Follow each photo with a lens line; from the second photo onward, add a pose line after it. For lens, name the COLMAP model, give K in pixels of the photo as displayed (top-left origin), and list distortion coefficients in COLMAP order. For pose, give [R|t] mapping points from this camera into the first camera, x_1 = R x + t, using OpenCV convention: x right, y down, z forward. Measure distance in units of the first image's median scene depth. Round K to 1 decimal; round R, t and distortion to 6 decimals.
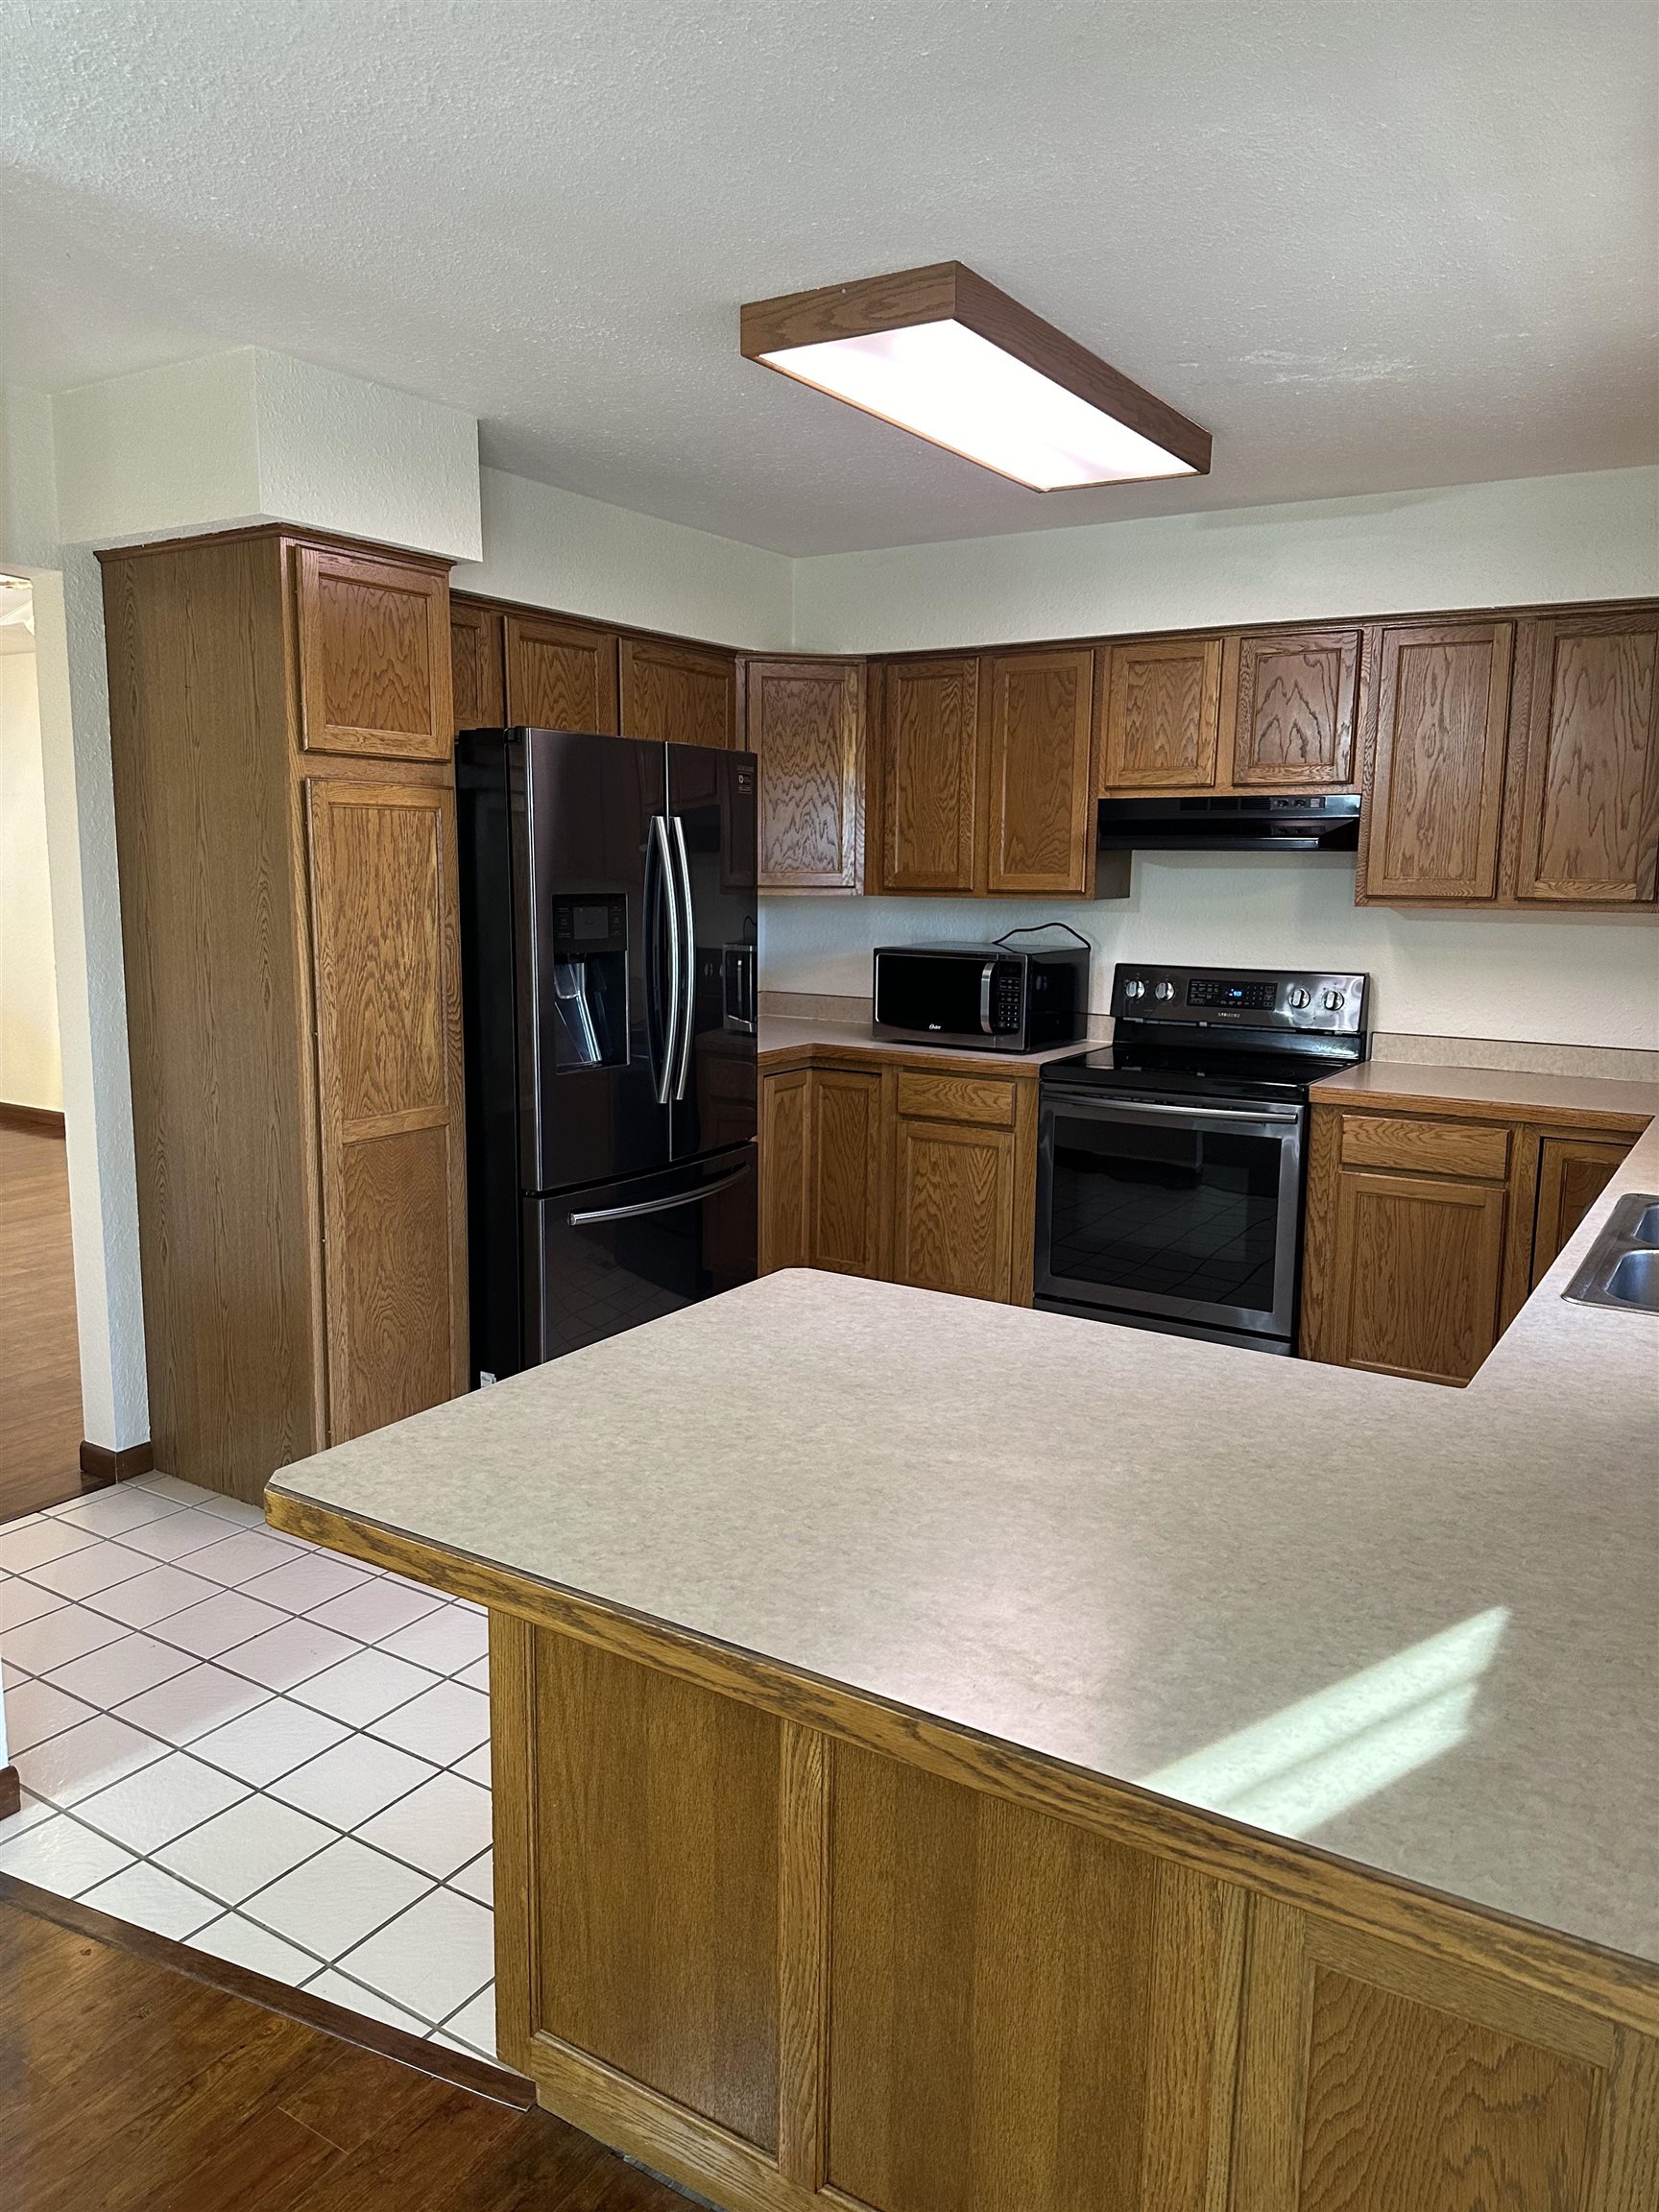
lens RADIAL K [[1542.3, 0, 828.8], [0, 1542.3, 1097.5], [0, 0, 1]] dist [0.064305, -0.069070]
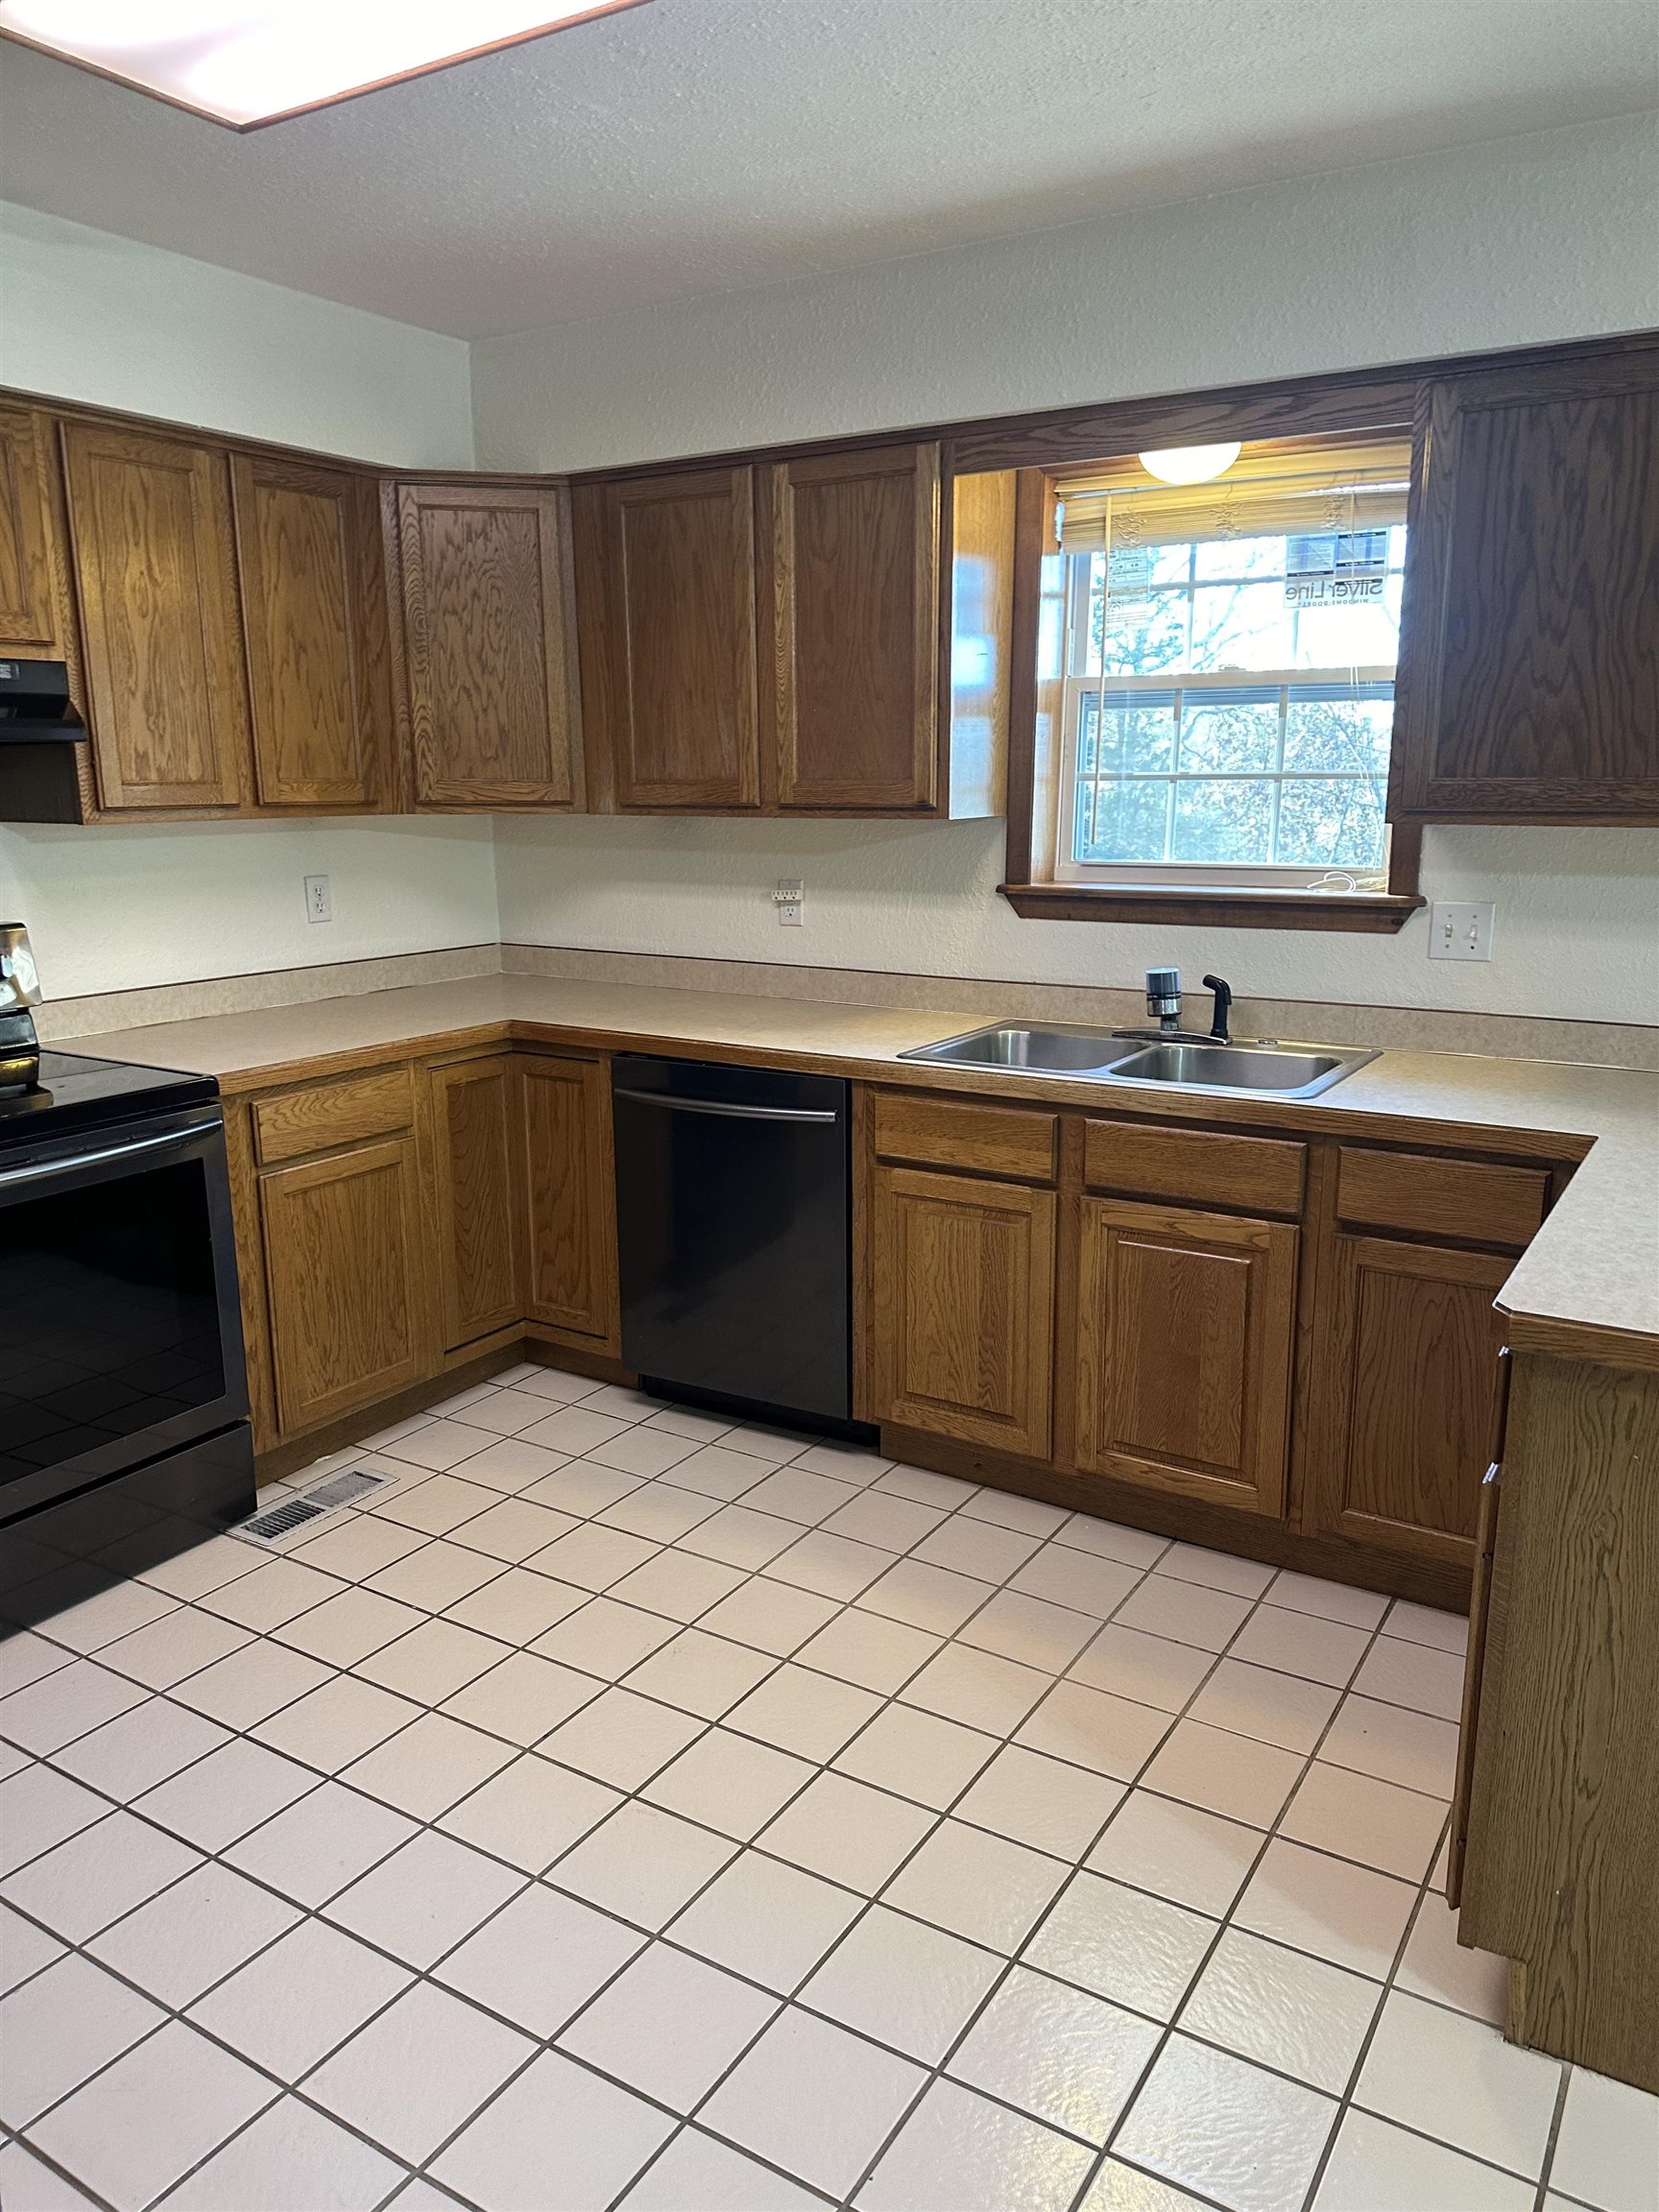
lens RADIAL K [[1542.3, 0, 833.4], [0, 1542.3, 1117.2], [0, 0, 1]] dist [0.064305, -0.069070]
pose [[0.013065, -0.235160, 0.971869, -0.397162], [0.164761, 0.959173, 0.229873, -0.108762], [-0.986247, 0.157123, 0.051277, 0.687480]]
